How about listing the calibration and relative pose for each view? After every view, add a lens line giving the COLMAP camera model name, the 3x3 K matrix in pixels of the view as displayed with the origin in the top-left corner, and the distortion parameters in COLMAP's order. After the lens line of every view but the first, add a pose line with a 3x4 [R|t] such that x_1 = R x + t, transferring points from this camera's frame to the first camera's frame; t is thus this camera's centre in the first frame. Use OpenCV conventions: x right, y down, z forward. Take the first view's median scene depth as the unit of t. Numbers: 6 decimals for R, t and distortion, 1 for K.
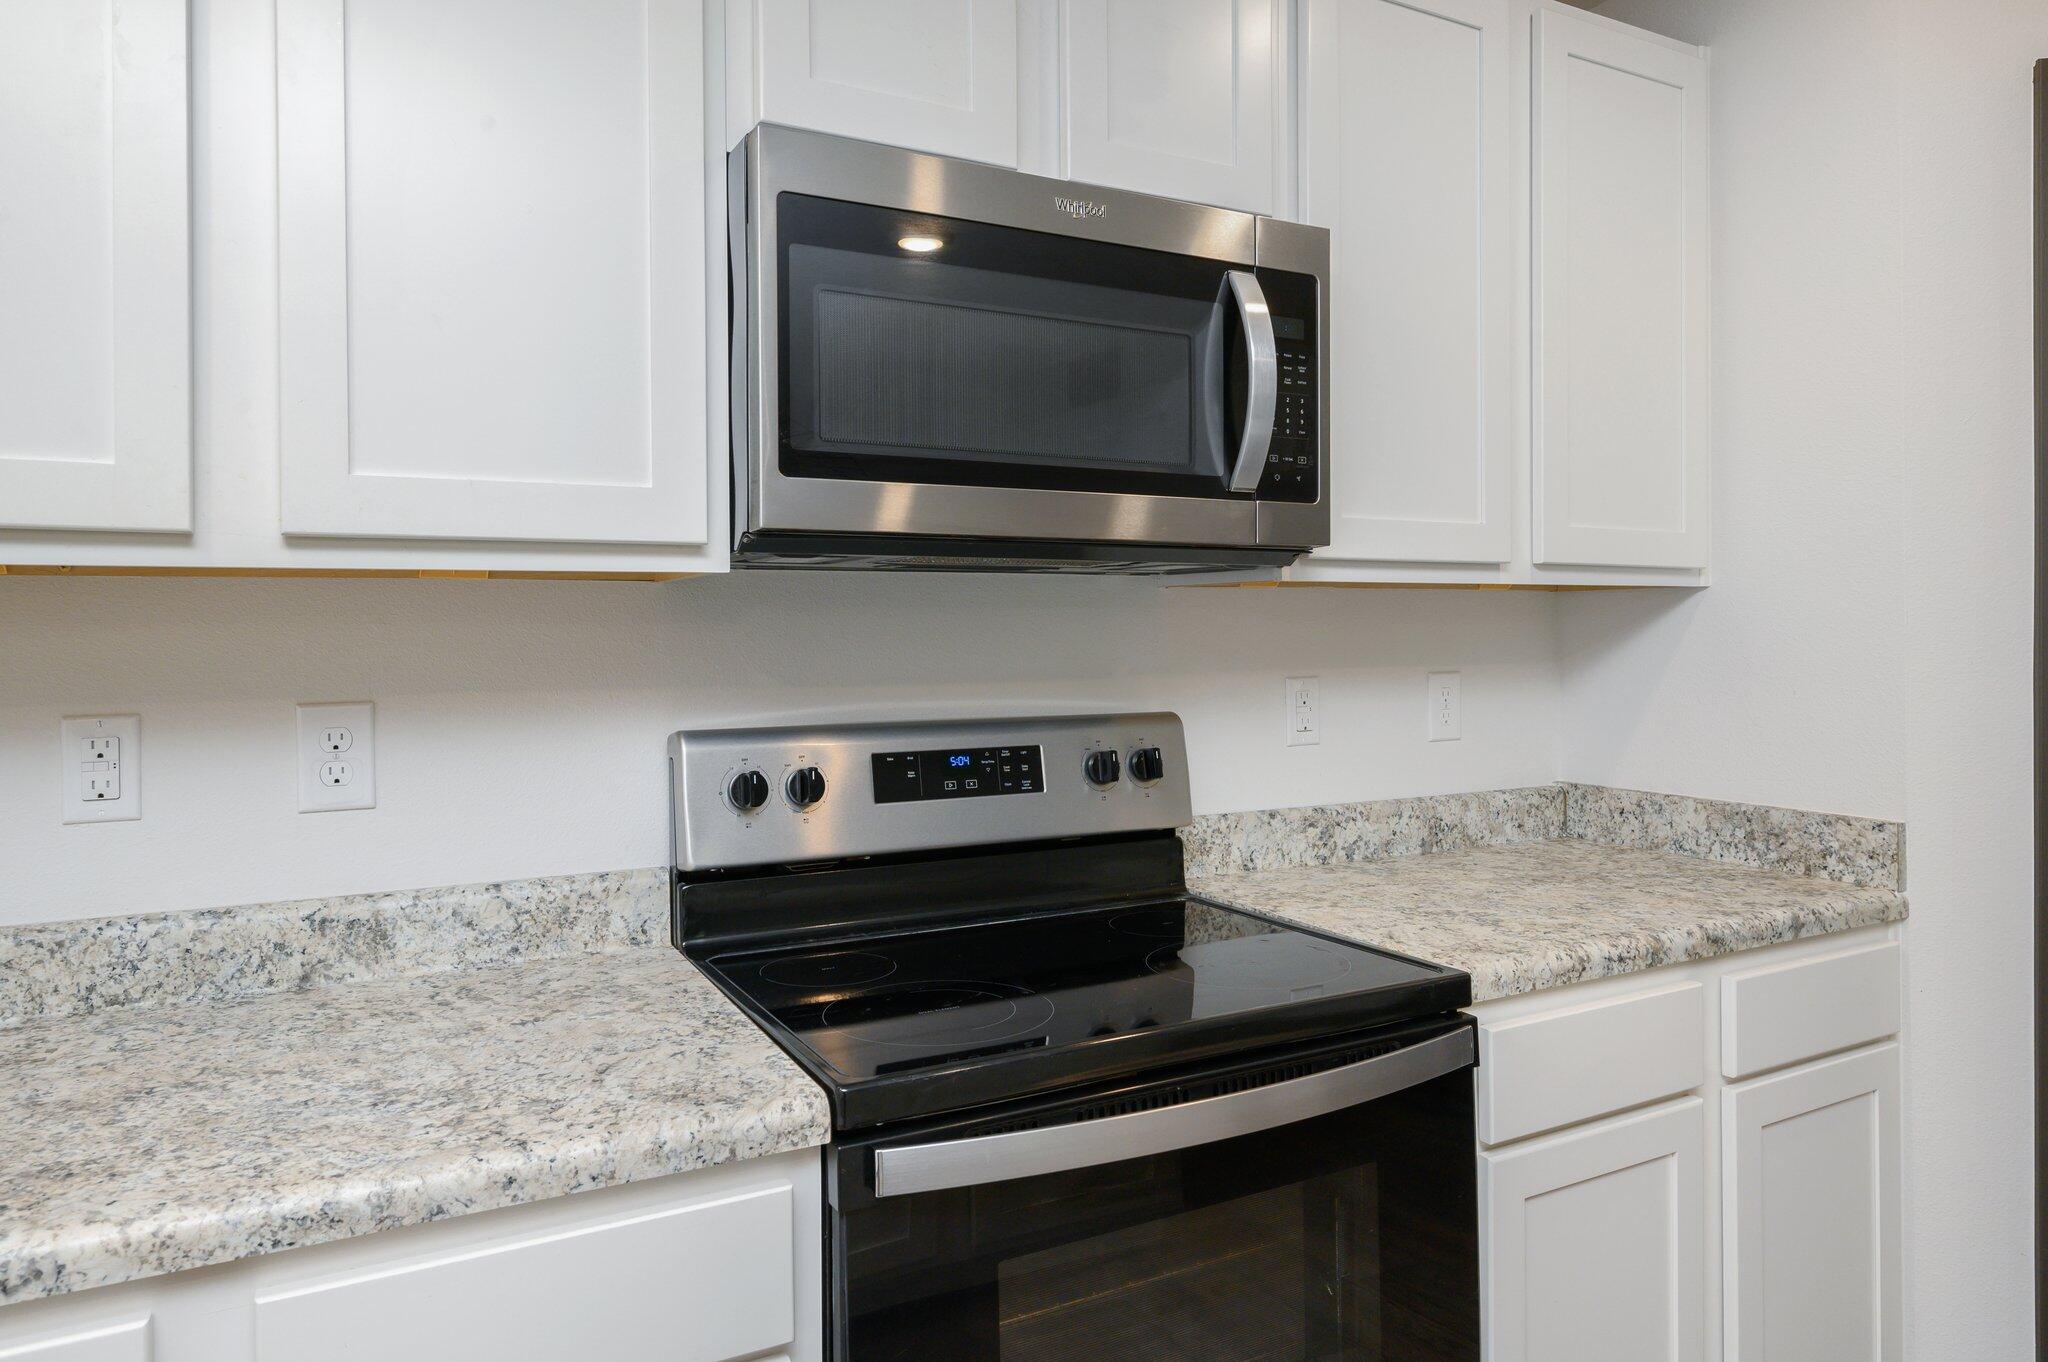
lens RADIAL K [[1295.7, 0, 1010.7], [0, 1295.7, 625.8], [0, 0, 1]] dist [-0.010378, -0.004706]
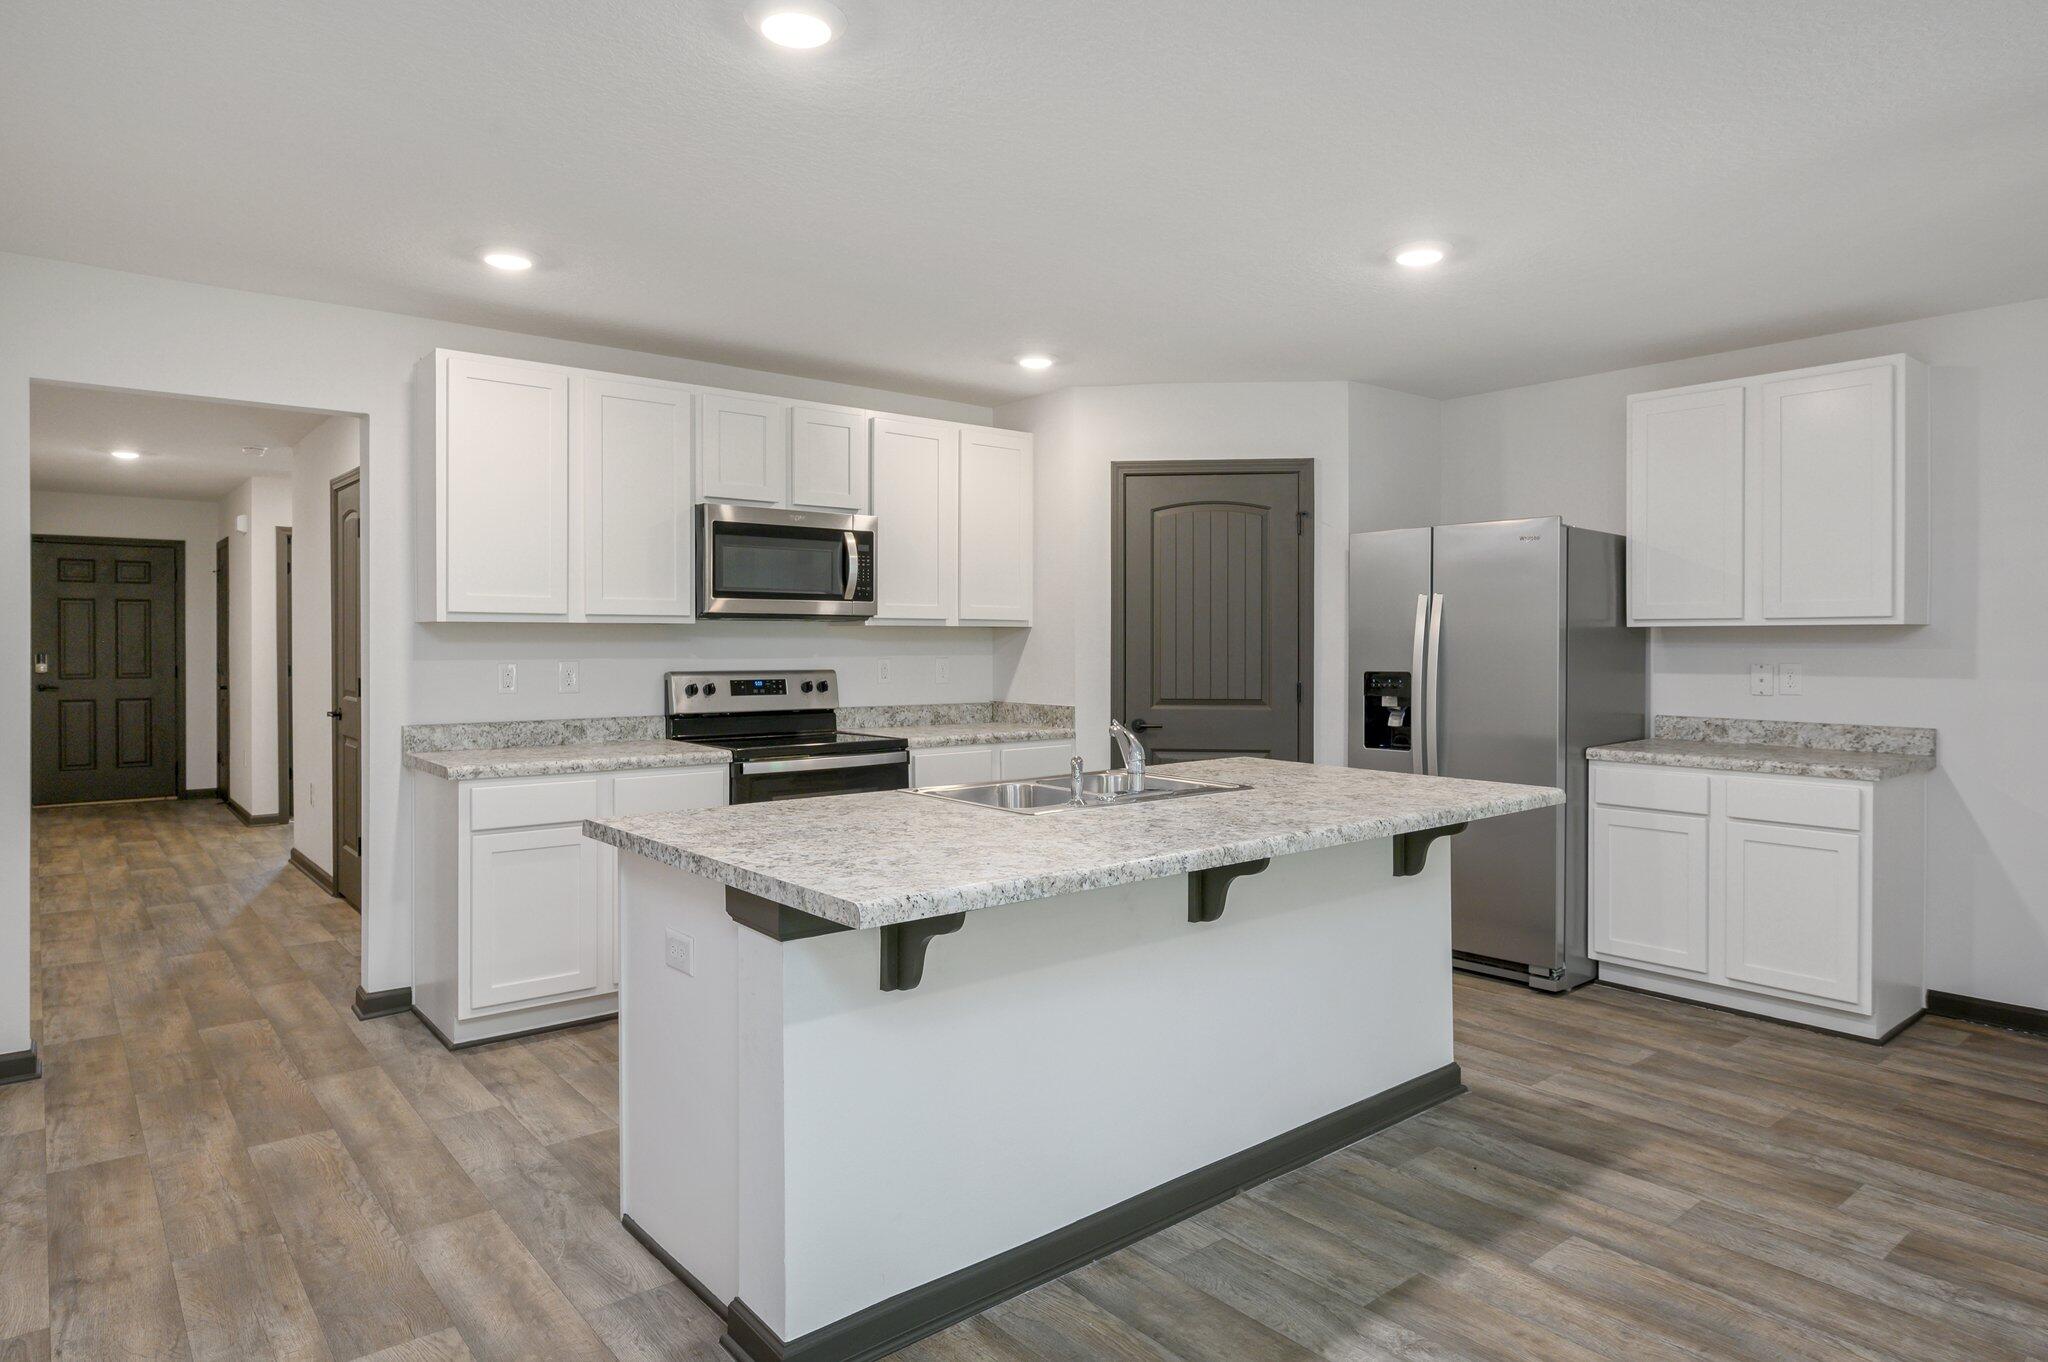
lens RADIAL K [[1224.3, 0, 1030.8], [0, 1224.3, 678.2], [0, 0, 1]] dist [-0.001509, -0.006727]
pose [[0.978108, 0.001539, 0.208092, -0.011882], [-0.008615, 0.999415, 0.033101, -0.008933], [-0.207919, -0.034169, 0.977549, -1.967026]]
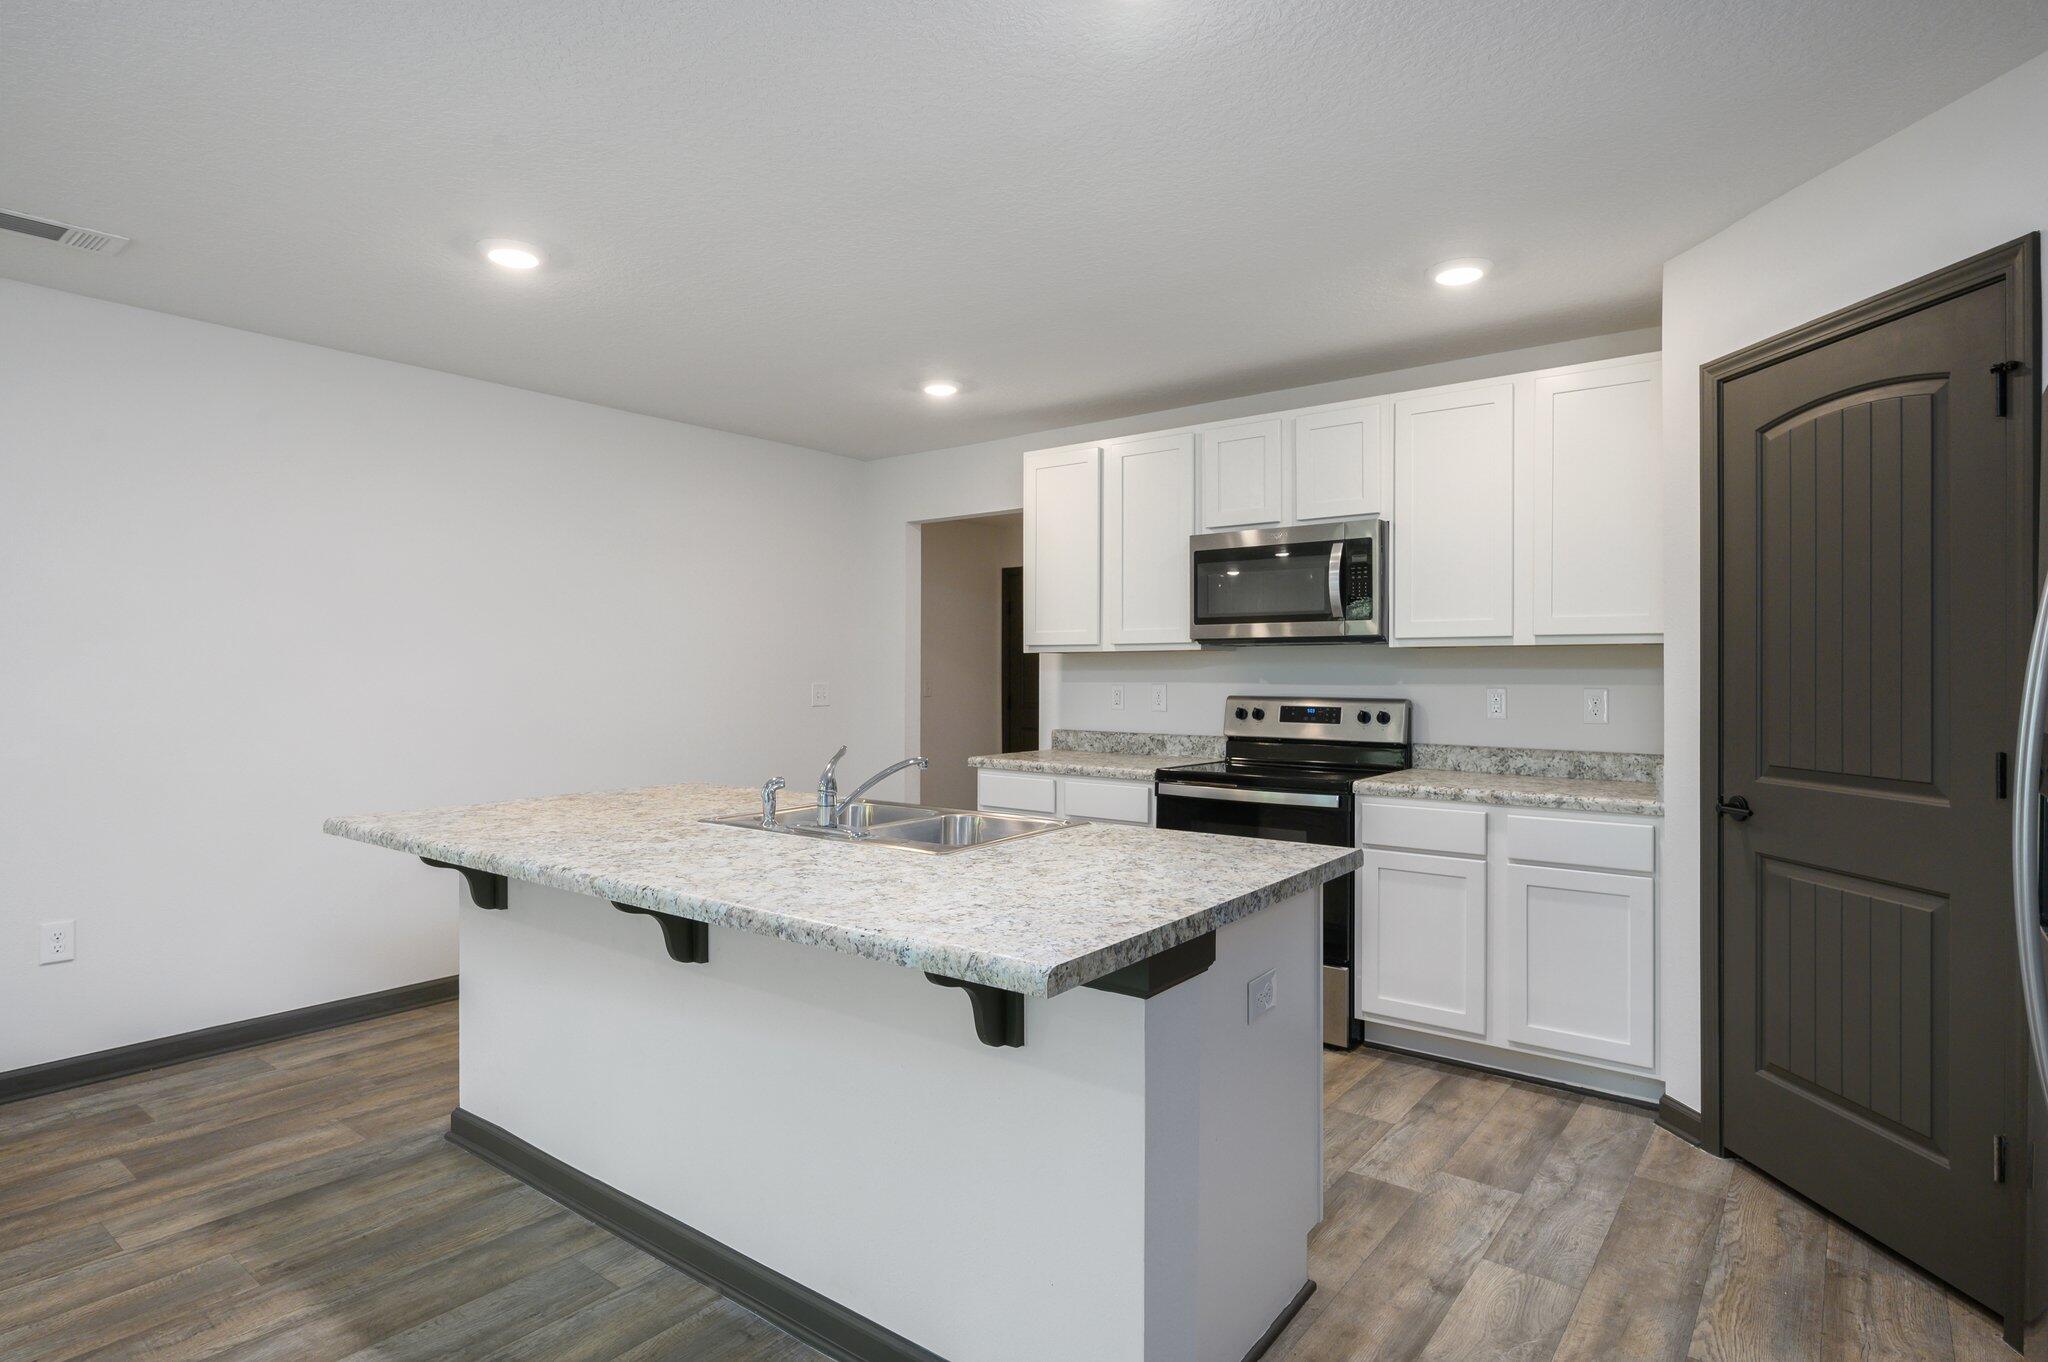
lens RADIAL K [[1098.7, 0, 1024.9], [0, 1098.7, 678.2], [0, 0, 1]] dist [0.015194, -0.001974]
pose [[0.383302, 0.011693, -0.923549, 2.016388], [0.002057, 0.999907, 0.013513, -0.003109], [0.923621, -0.007079, 0.383243, -0.543330]]
